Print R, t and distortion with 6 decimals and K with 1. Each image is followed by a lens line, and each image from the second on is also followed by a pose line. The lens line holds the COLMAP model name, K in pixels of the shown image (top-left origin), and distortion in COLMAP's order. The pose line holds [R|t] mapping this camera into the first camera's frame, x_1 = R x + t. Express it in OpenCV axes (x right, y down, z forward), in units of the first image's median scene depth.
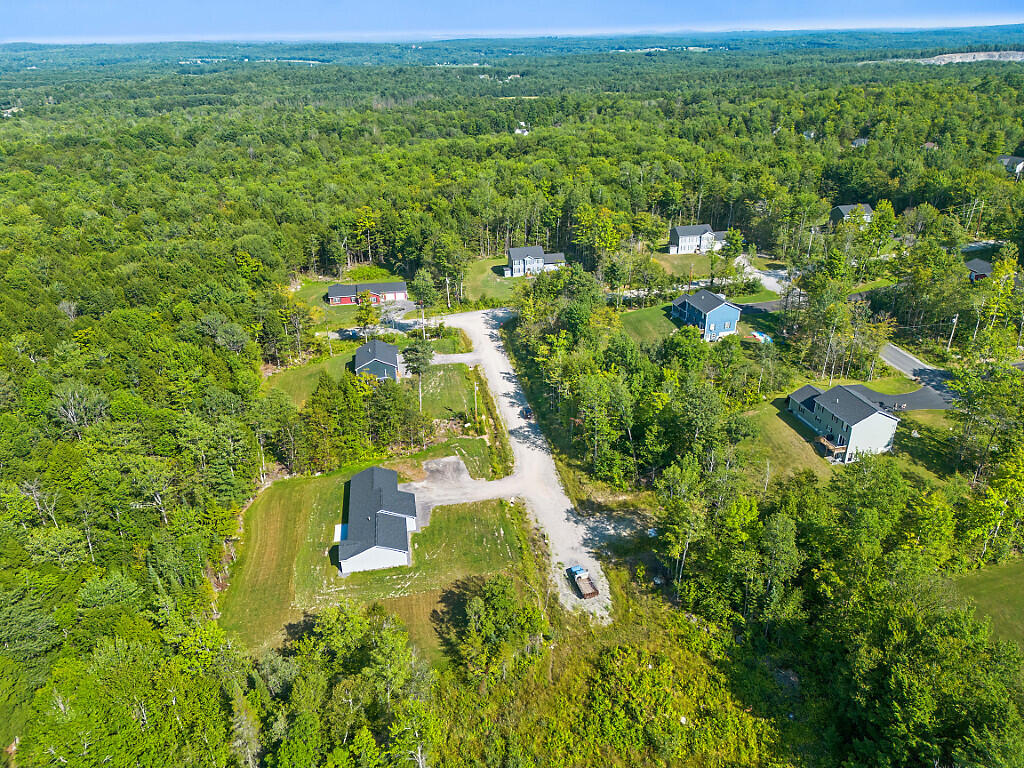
lens RADIAL K [[720.1, 0, 504.0], [0, 720.1, 382.9], [0, 0, 1]] dist [0.048972, -0.039044]
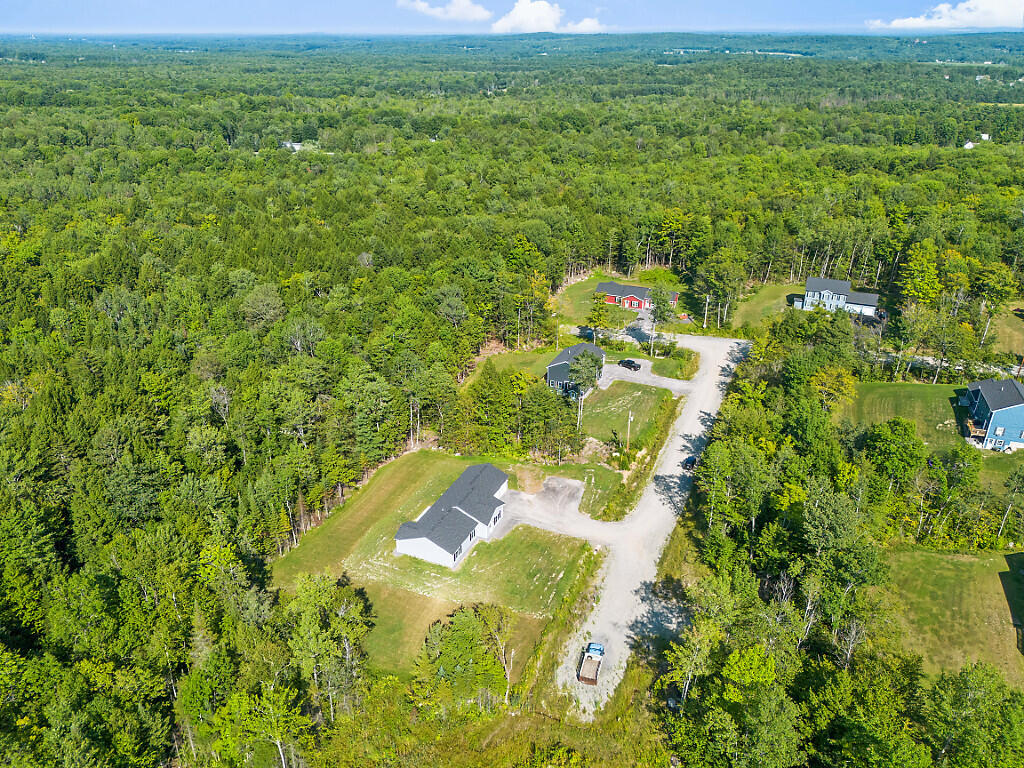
lens RADIAL K [[720.1, 0, 507.5], [0, 720.1, 388.7], [0, 0, 1]] dist [0.048972, -0.039044]
pose [[0.832925, 0.259211, -0.488923, 0.198072], [-0.251510, 0.964308, 0.082775, -0.048297], [0.492928, 0.054024, 0.868391, 0.097031]]
